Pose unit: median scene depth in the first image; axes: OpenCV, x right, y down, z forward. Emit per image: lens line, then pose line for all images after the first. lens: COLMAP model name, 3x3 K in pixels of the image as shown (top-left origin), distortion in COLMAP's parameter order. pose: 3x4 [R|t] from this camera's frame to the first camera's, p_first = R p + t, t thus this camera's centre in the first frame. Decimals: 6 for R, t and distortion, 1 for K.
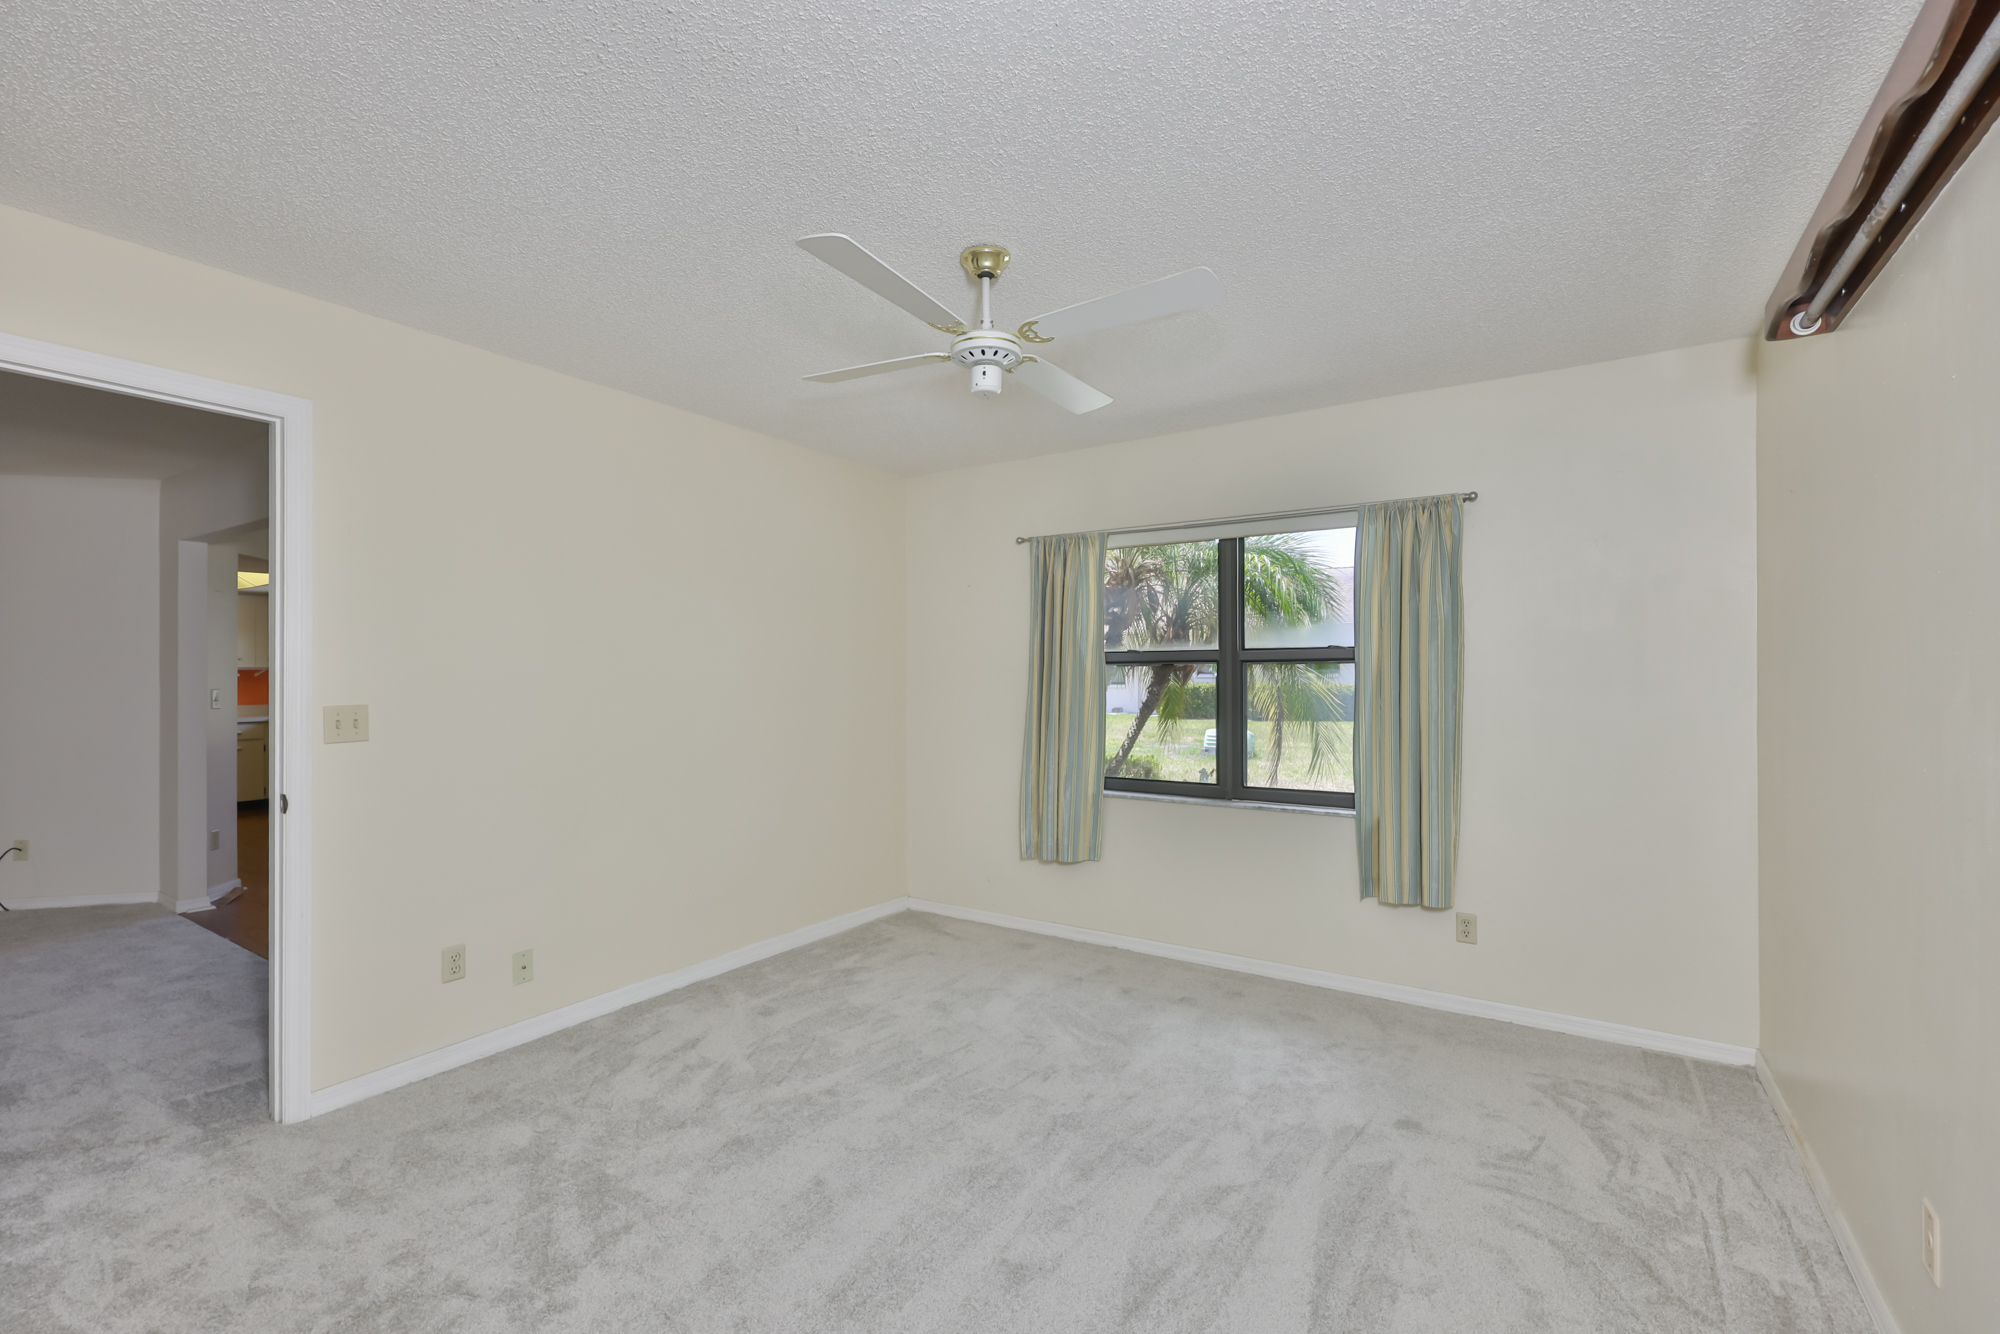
lens RADIAL K [[857.8, 0, 1005.5], [0, 857.8, 685.4], [0, 0, 1]] dist [-0.000519, -0.000123]
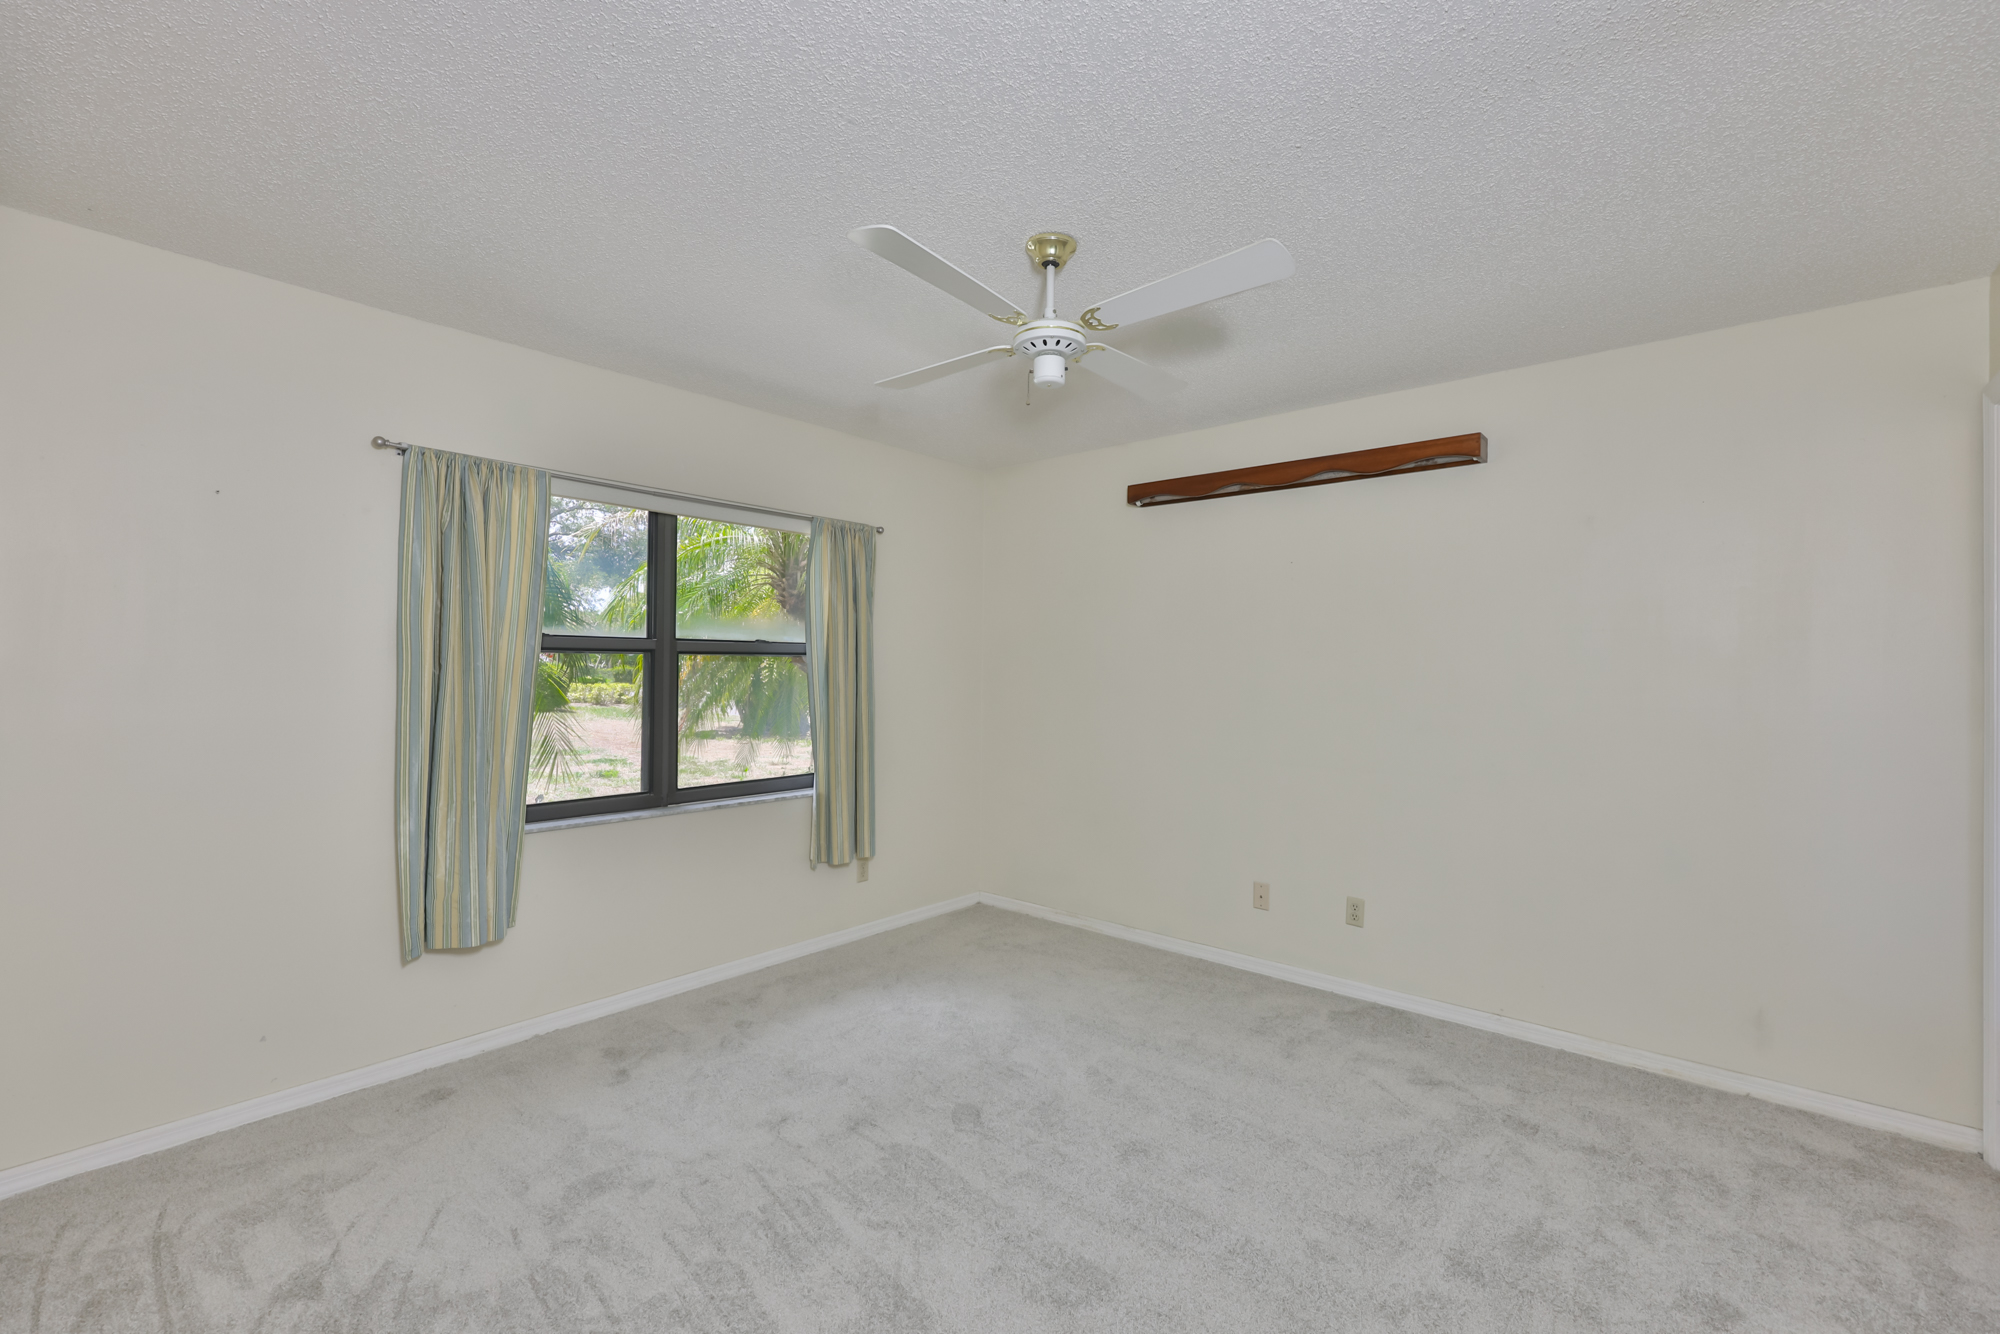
lens RADIAL K [[858.3, 0, 993.9], [0, 858.3, 675.3], [0, 0, 1]] dist [-0.004877, 0.000335]
pose [[0.134917, -0.006912, 0.990833, -0.584327], [-0.000118, 0.999976, 0.006992, -0.009925], [-0.990857, -0.001060, 0.134913, 0.545589]]
